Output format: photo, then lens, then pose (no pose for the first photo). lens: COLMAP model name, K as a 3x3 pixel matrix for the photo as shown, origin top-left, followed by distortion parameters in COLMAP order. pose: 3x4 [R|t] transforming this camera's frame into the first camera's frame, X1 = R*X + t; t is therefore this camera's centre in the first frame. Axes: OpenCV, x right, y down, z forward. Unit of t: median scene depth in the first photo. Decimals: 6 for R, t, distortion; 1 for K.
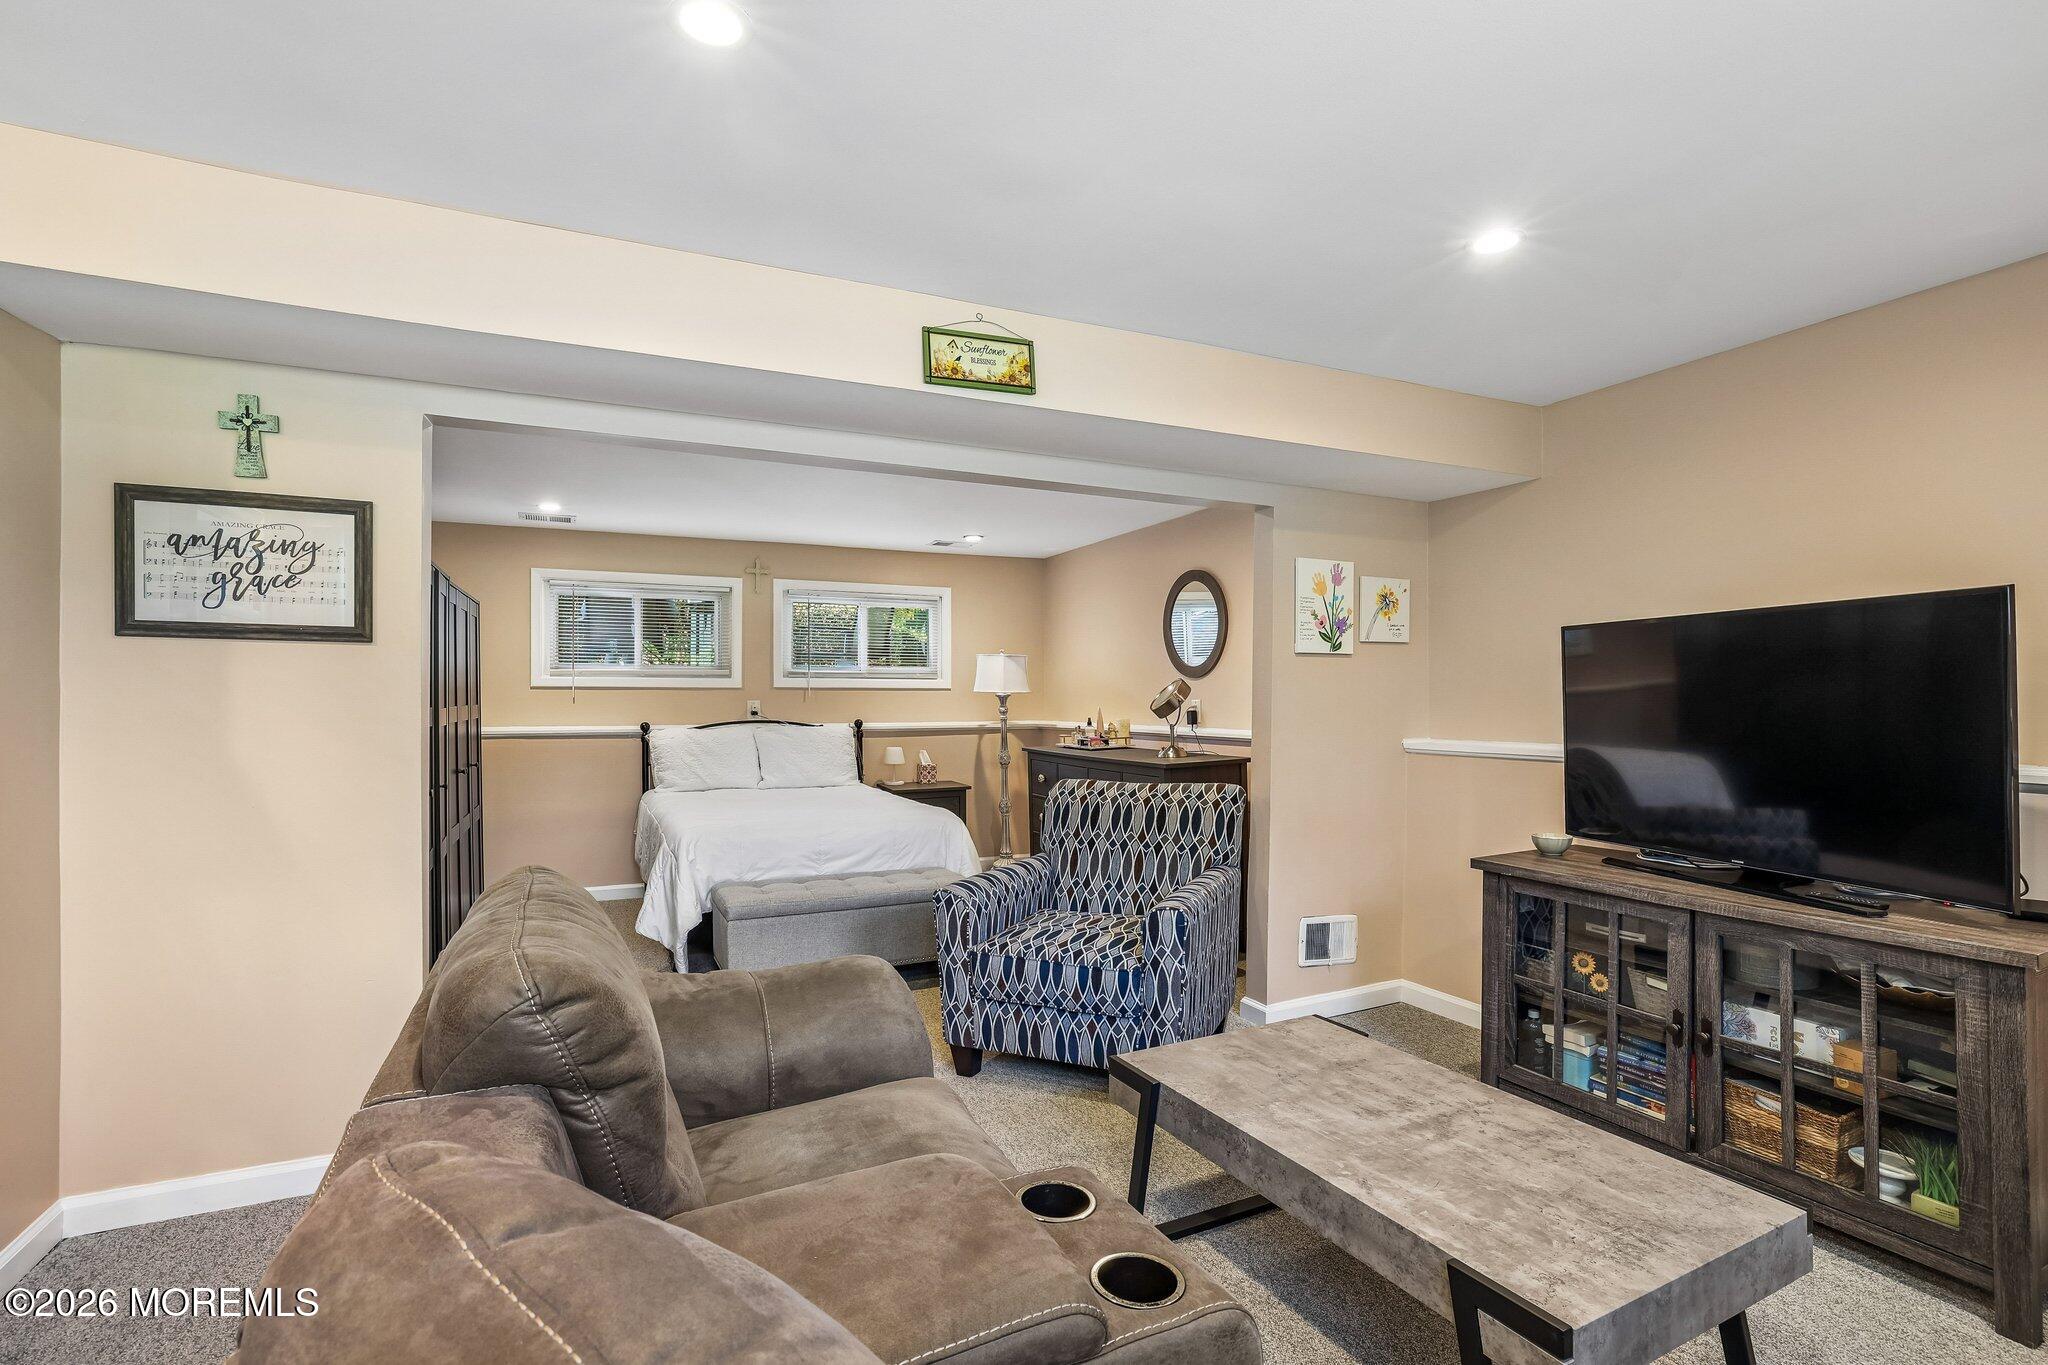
lens RADIAL K [[946.0, 0, 1018.4], [0, 946.0, 720.1], [0, 0, 1]] dist [-0.000010, -0.000044]
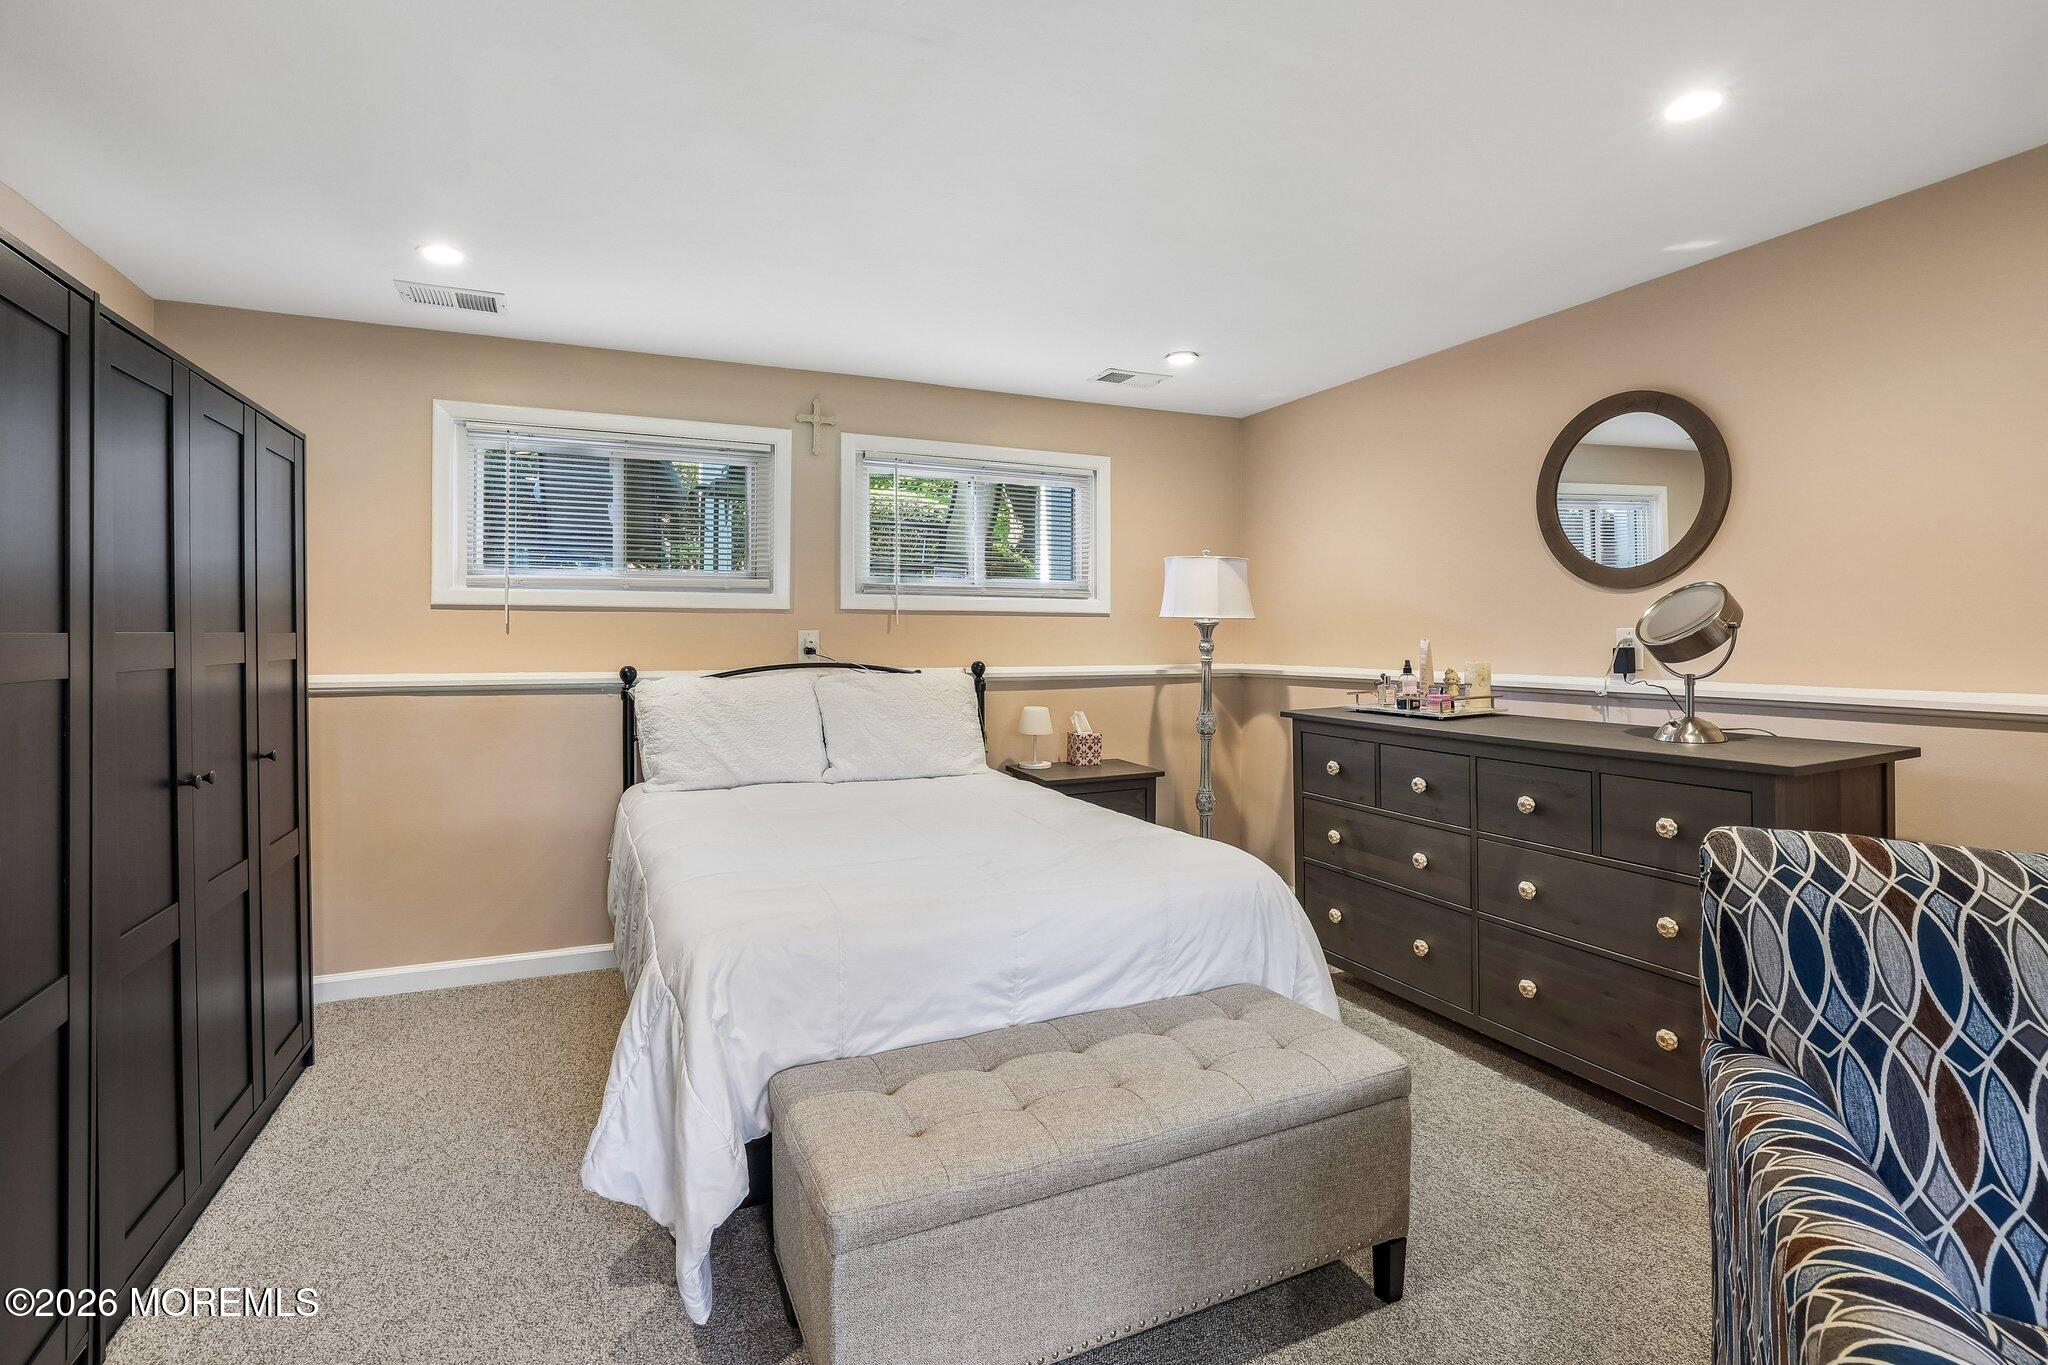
lens RADIAL K [[926.0, 0, 1018.6], [0, 926.0, 657.4], [0, 0, 1]] dist [-0.000586, 0.000038]
pose [[0.999991, 0.002973, 0.002898, -0.157934], [-0.002964, 0.999990, -0.003253, -0.001748], [-0.002908, 0.003245, 0.999991, 0.434002]]
